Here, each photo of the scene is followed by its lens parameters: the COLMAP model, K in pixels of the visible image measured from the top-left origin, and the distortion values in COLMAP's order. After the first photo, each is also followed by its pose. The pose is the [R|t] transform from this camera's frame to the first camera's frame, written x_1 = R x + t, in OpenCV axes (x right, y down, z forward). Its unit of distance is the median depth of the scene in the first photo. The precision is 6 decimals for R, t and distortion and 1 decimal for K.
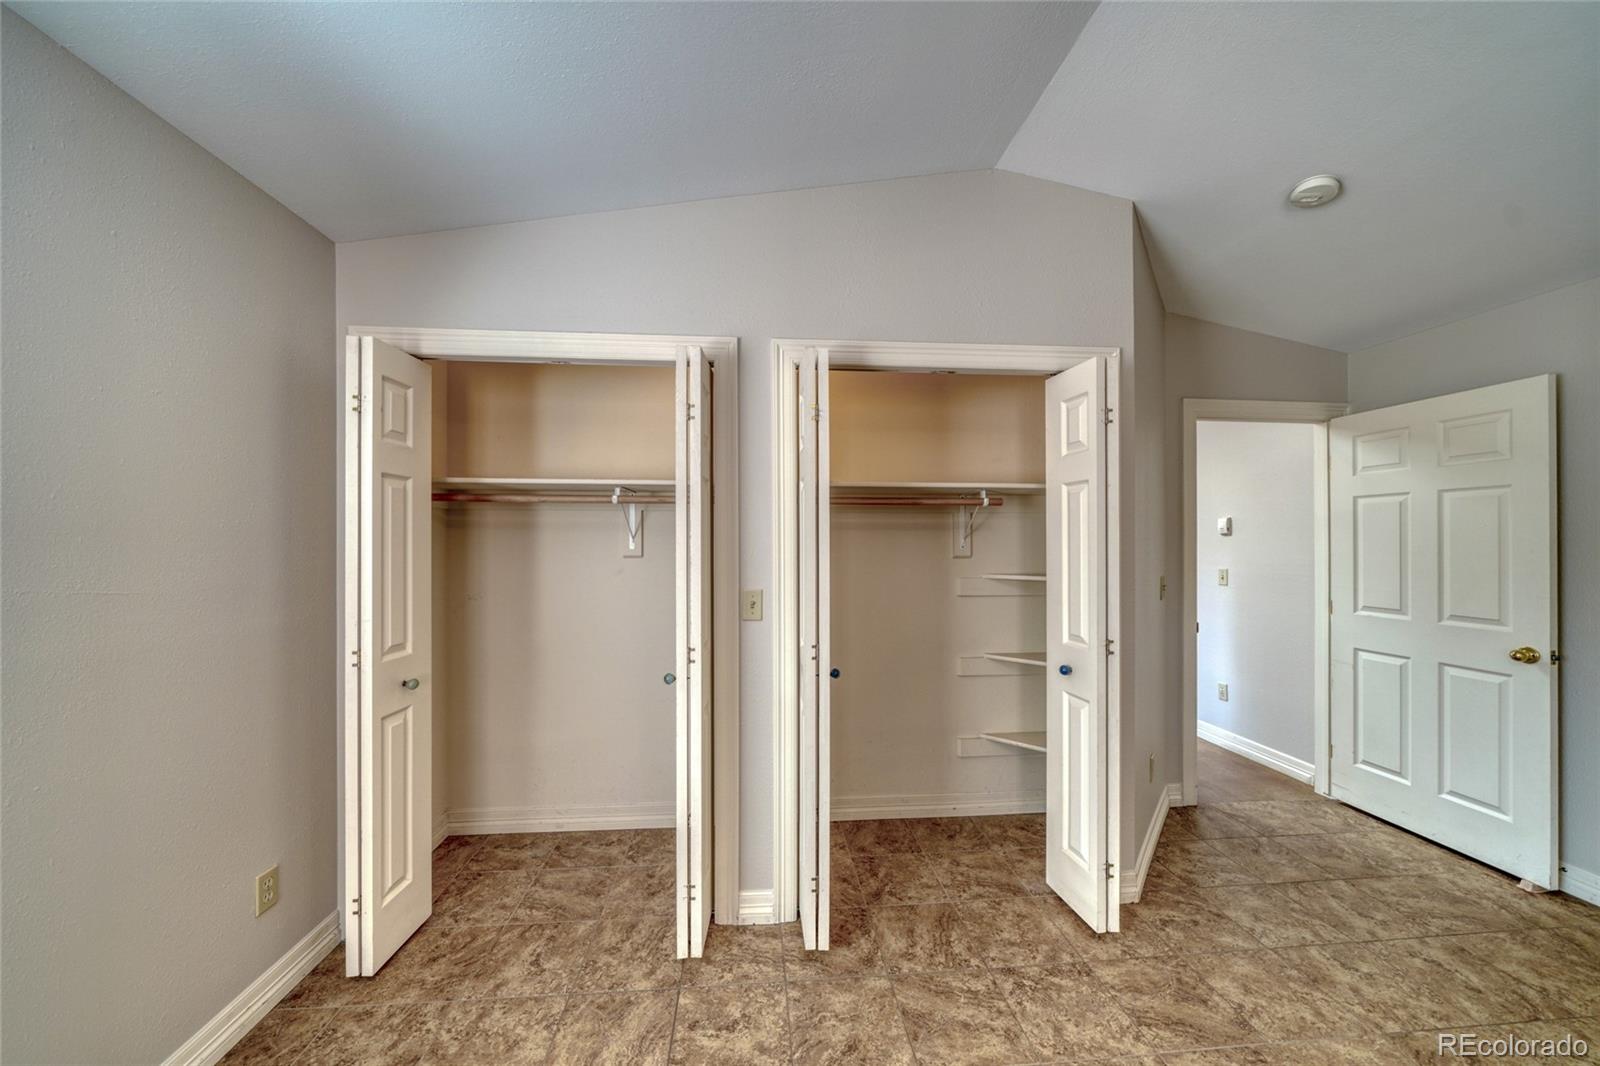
lens RADIAL K [[552.4, 0, 794.4], [0, 552.4, 535.4], [0, 0, 1]] dist [-0.002451, 0.000080]
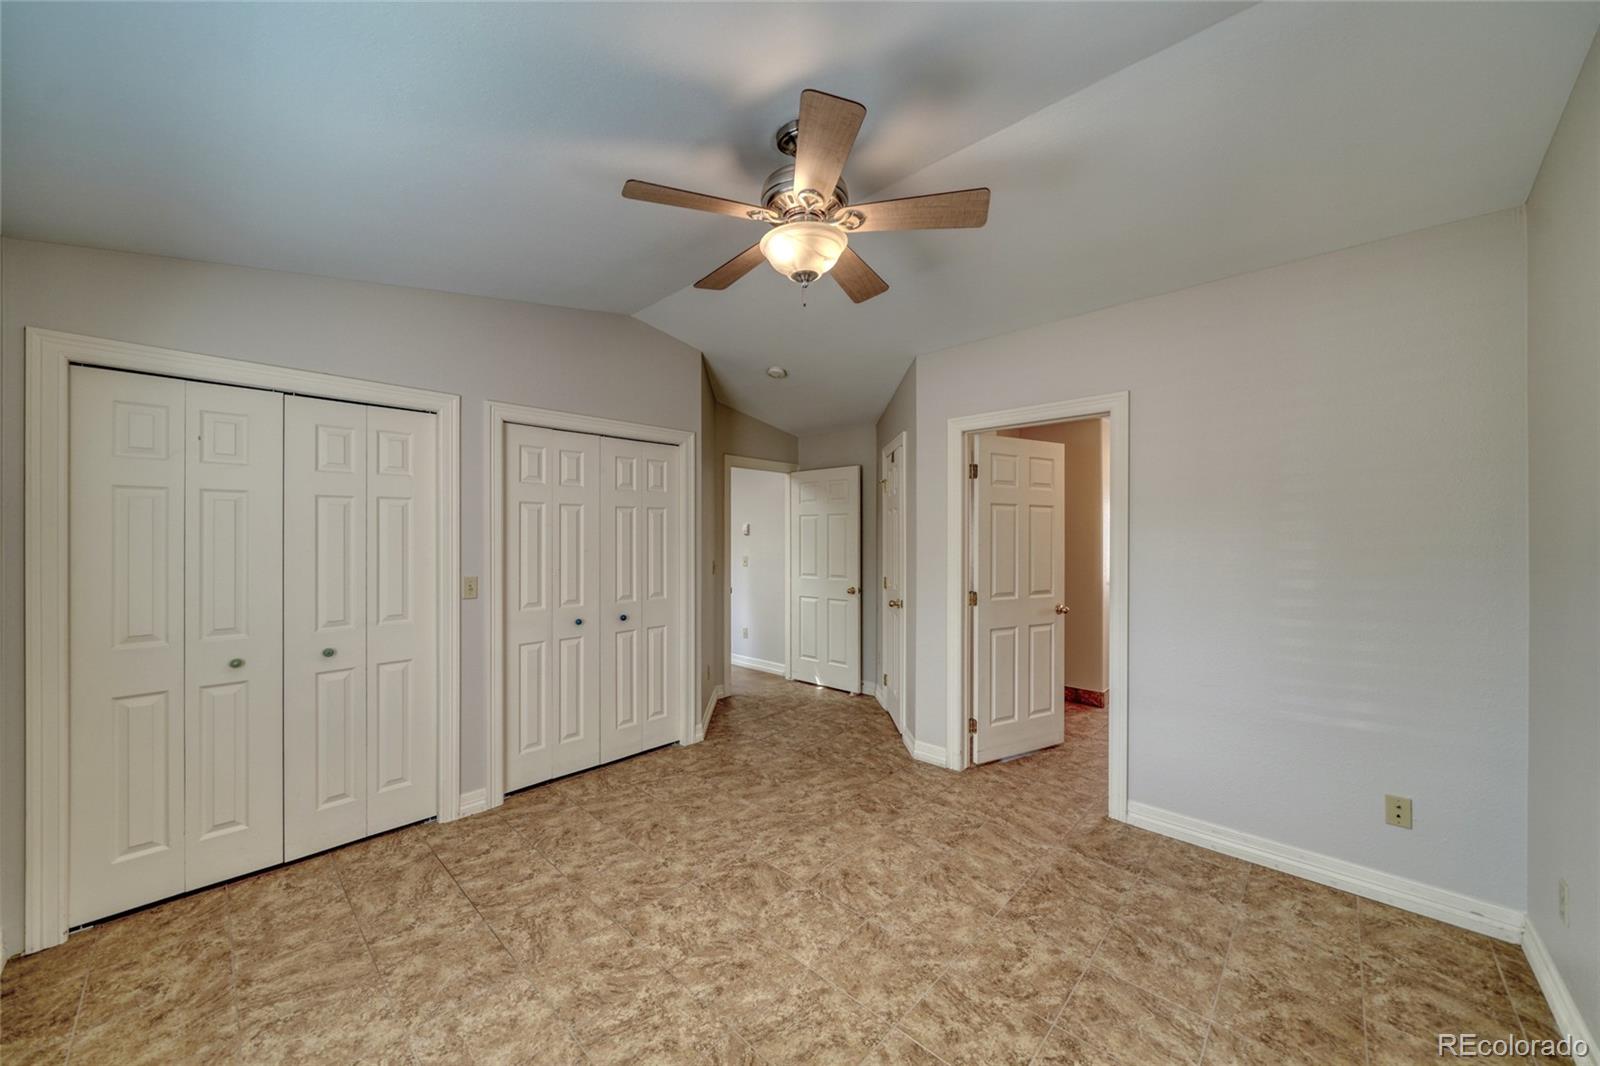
lens RADIAL K [[566.7, 0, 795.5], [0, 566.7, 541.7], [0, 0, 1]] dist [-0.009961, 0.000026]
pose [[0.740999, -0.008851, 0.671448, -0.372270], [-0.004748, 0.999819, 0.018419, -0.019611], [-0.671489, -0.016837, 0.740823, -0.537890]]
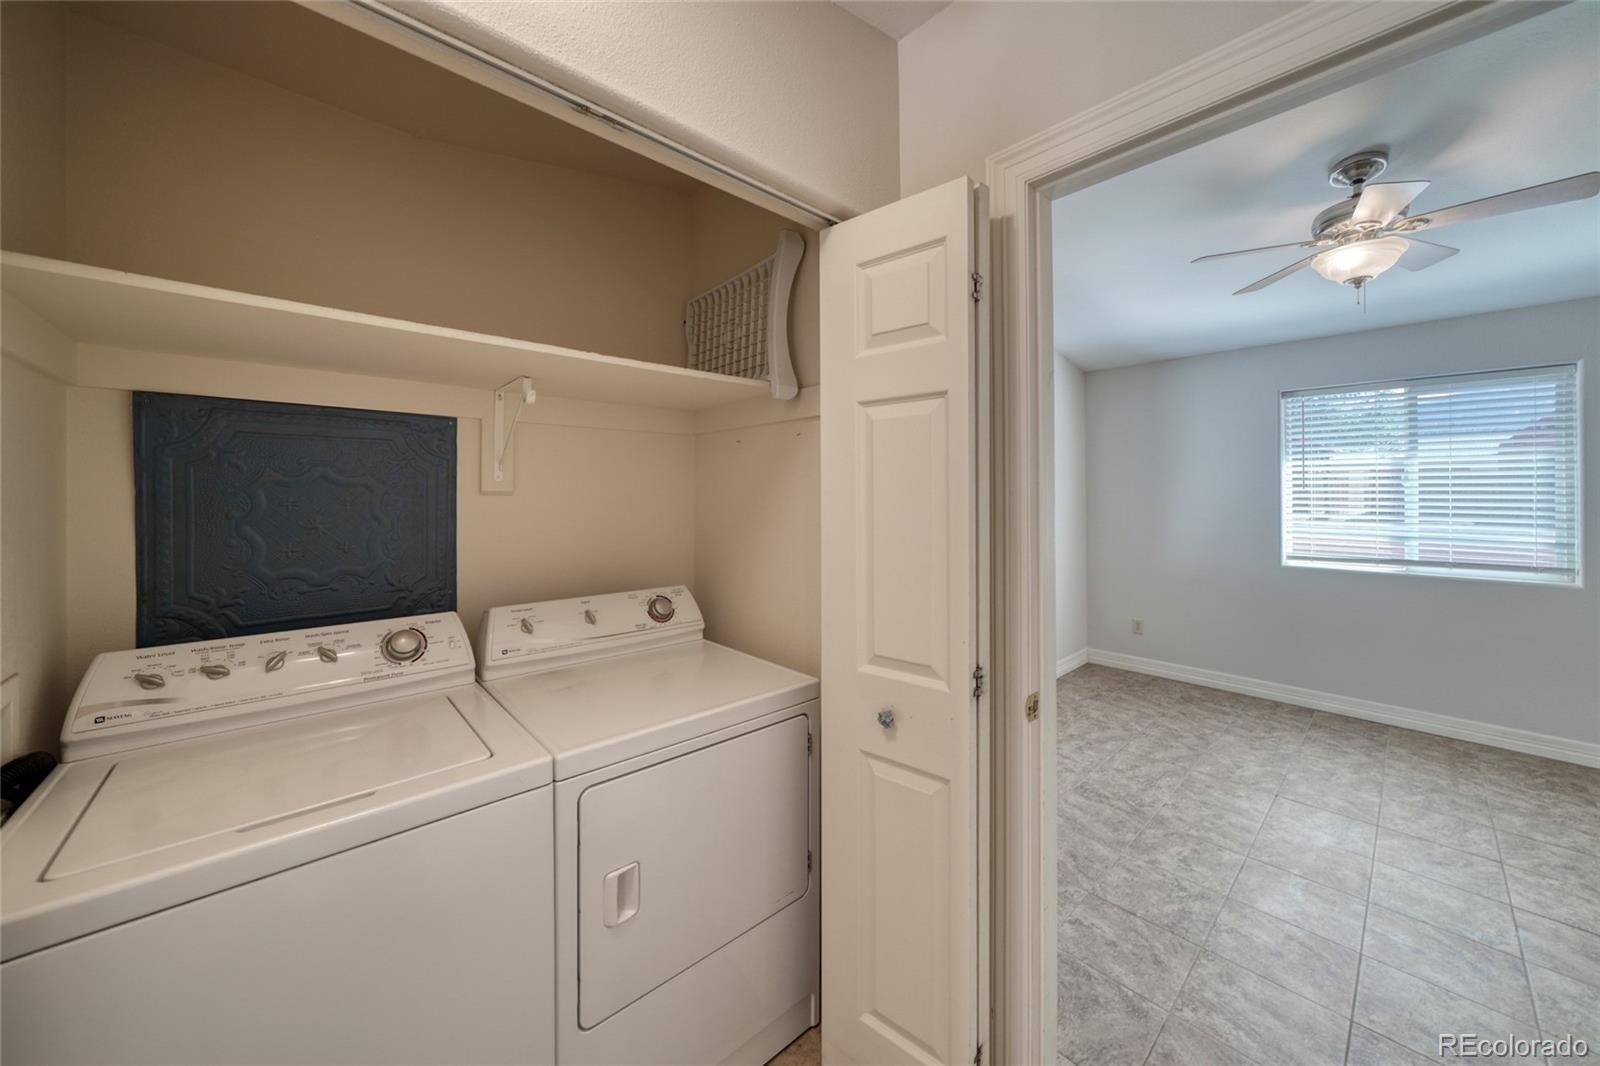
lens RADIAL K [[563.7, 0, 804.0], [0, 563.7, 494.6], [0, 0, 1]] dist [-0.001249, 0.000003]
pose [[-0.787016, -0.005265, -0.616910, 1.548824], [0.001216, 0.999948, -0.010086, 0.007302], [0.616931, -0.008688, -0.786969, 0.211854]]
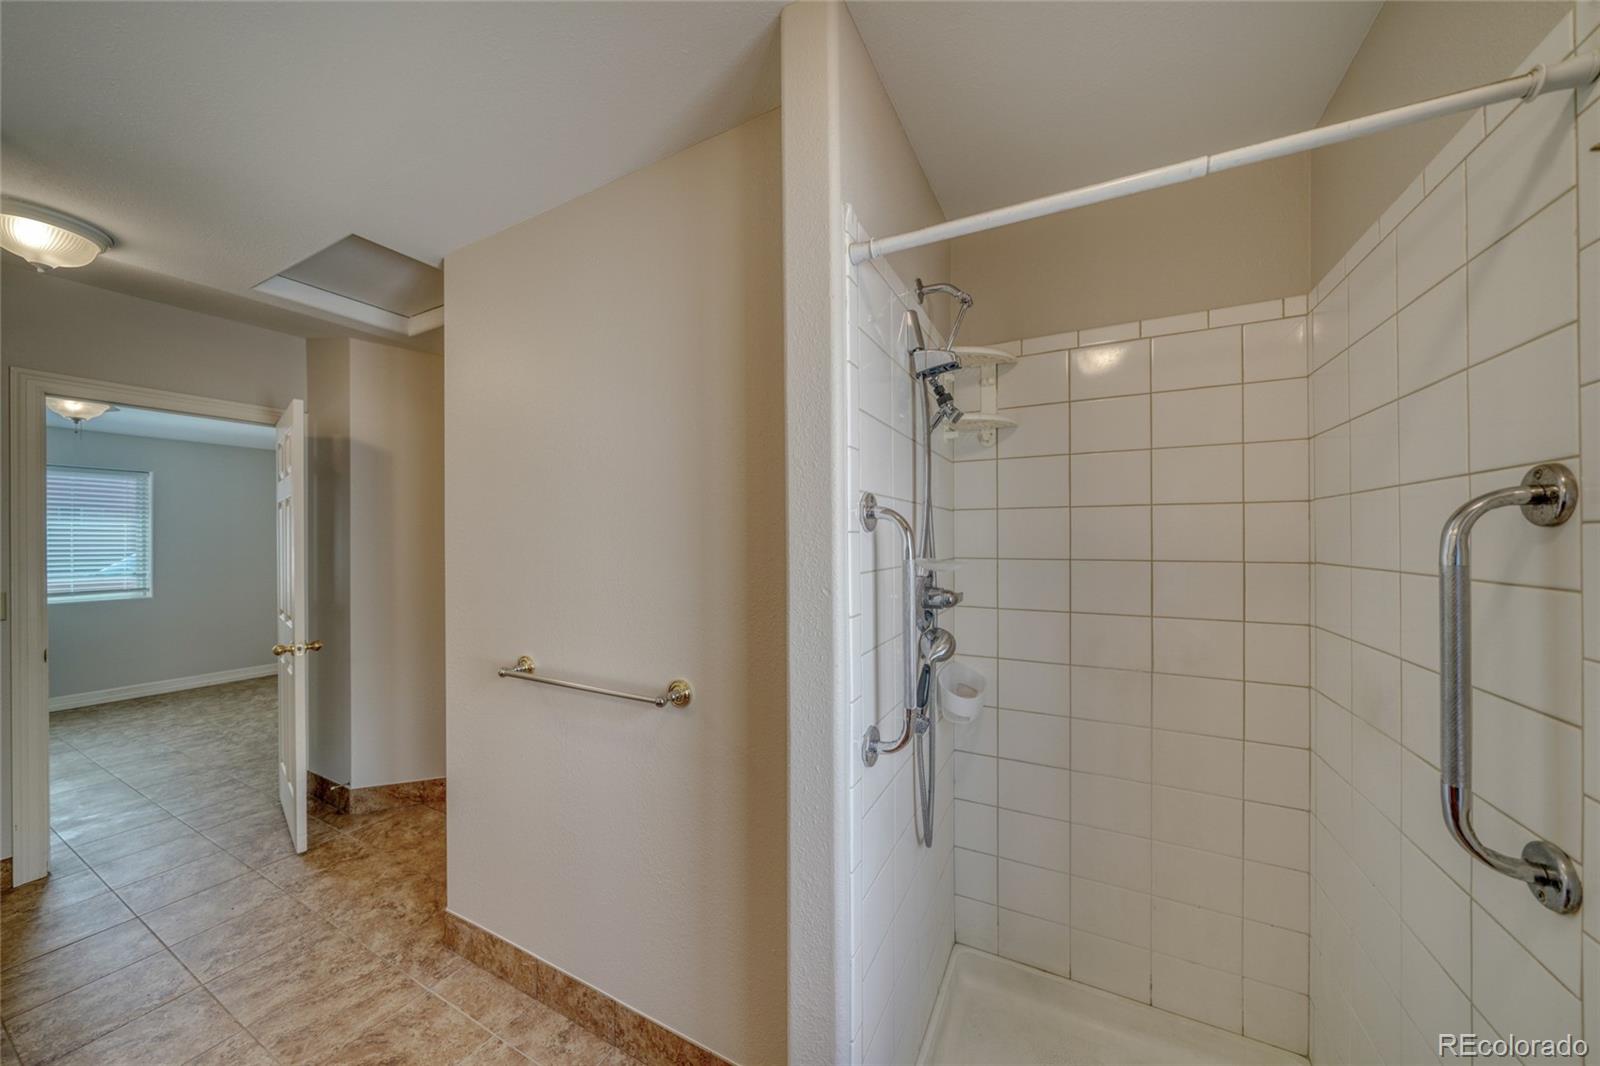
lens RADIAL K [[552.4, 0, 794.4], [0, 552.4, 535.4], [0, 0, 1]] dist [-0.002451, 0.000080]
pose [[0.843405, -0.012055, -0.537143, 2.819116], [0.011590, 0.999924, -0.004243, -0.006903], [0.537153, -0.002647, 0.843481, -0.196426]]
